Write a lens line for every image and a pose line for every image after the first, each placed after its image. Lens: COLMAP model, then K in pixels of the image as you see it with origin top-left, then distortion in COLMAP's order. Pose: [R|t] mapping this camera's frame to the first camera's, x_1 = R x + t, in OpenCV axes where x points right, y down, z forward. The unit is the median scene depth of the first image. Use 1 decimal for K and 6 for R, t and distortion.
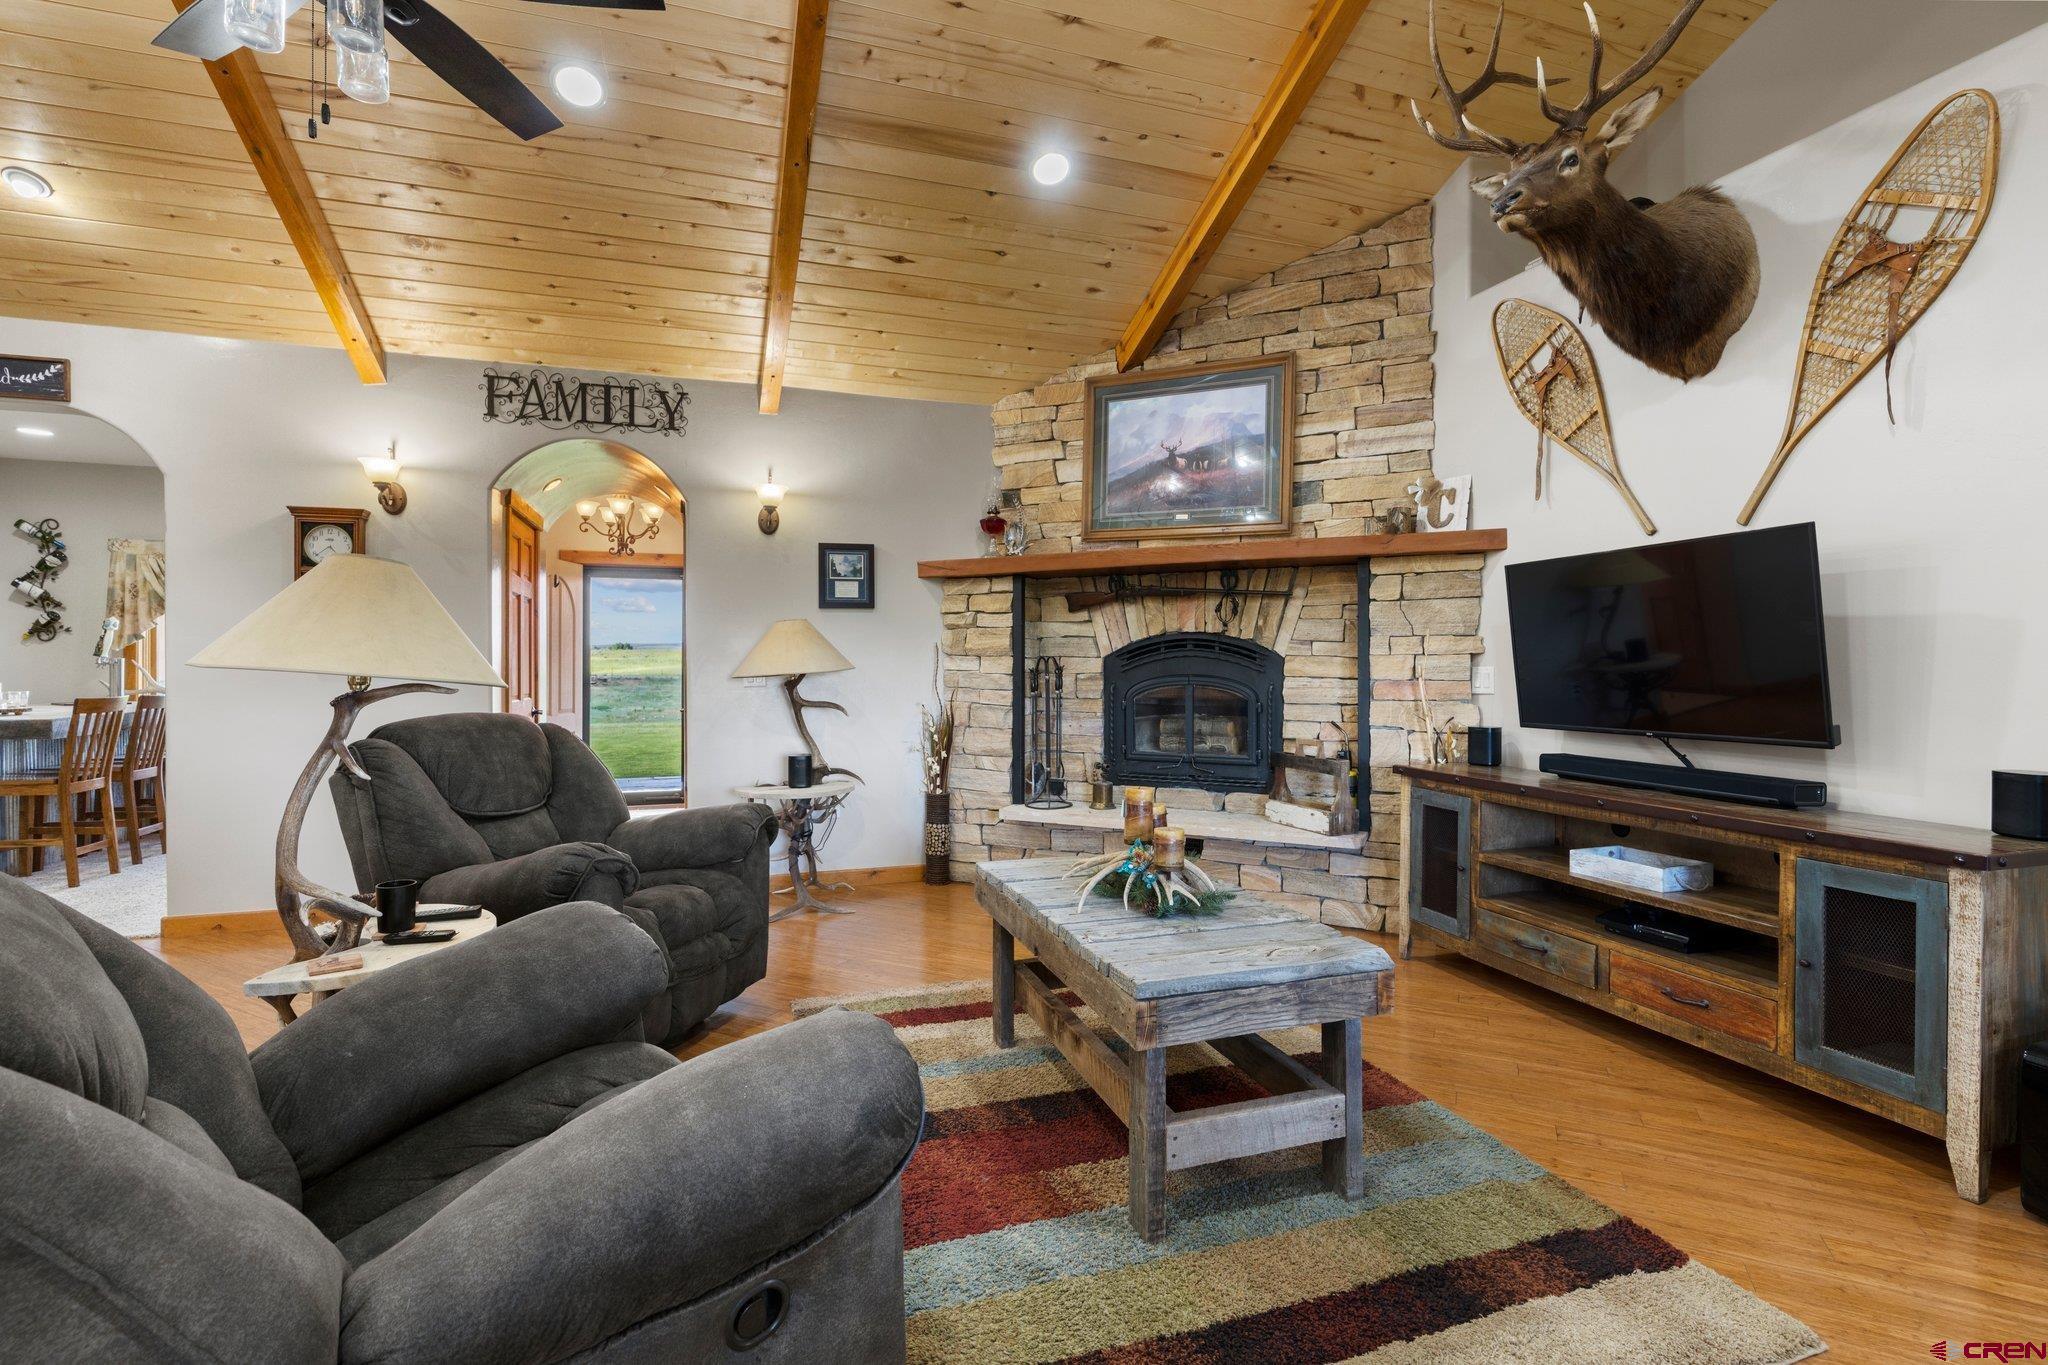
lens RADIAL K [[932.5, 0, 1020.8], [0, 932.5, 646.8], [0, 0, 1]] dist [-0.004497, 0.000295]
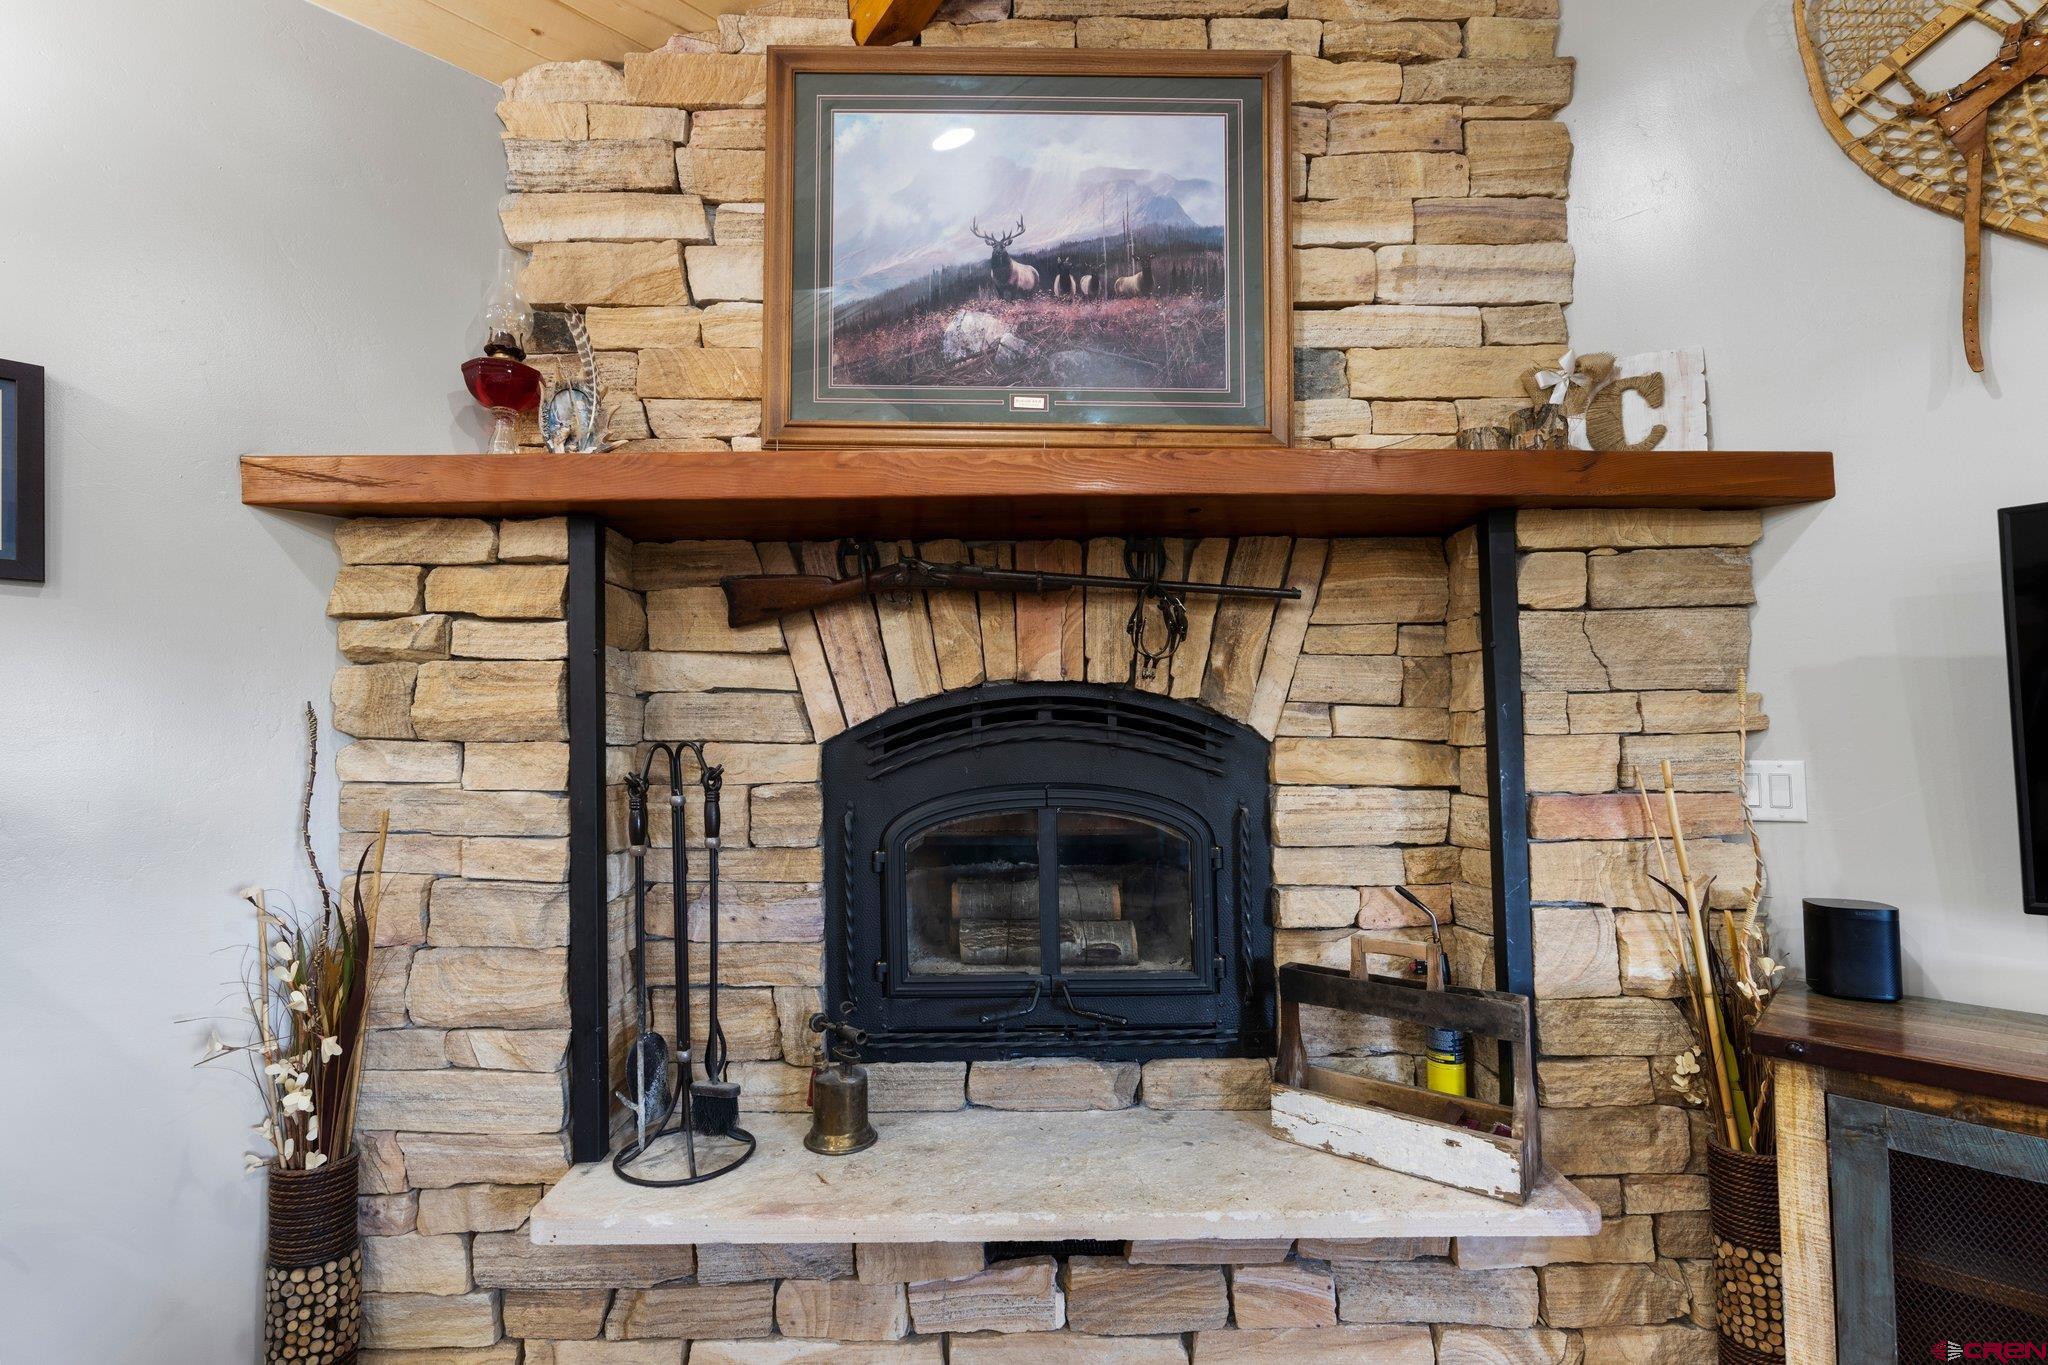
lens RADIAL K [[952.2, 0, 1051.2], [0, 952.2, 736.9], [0, 0, 1]] dist [-0.006814, -0.000253]
pose [[0.879299, -0.003799, 0.476255, -0.020708], [-0.001367, 0.999944, 0.010501, 0.004603], [-0.476269, -0.009885, 0.879244, 0.628221]]
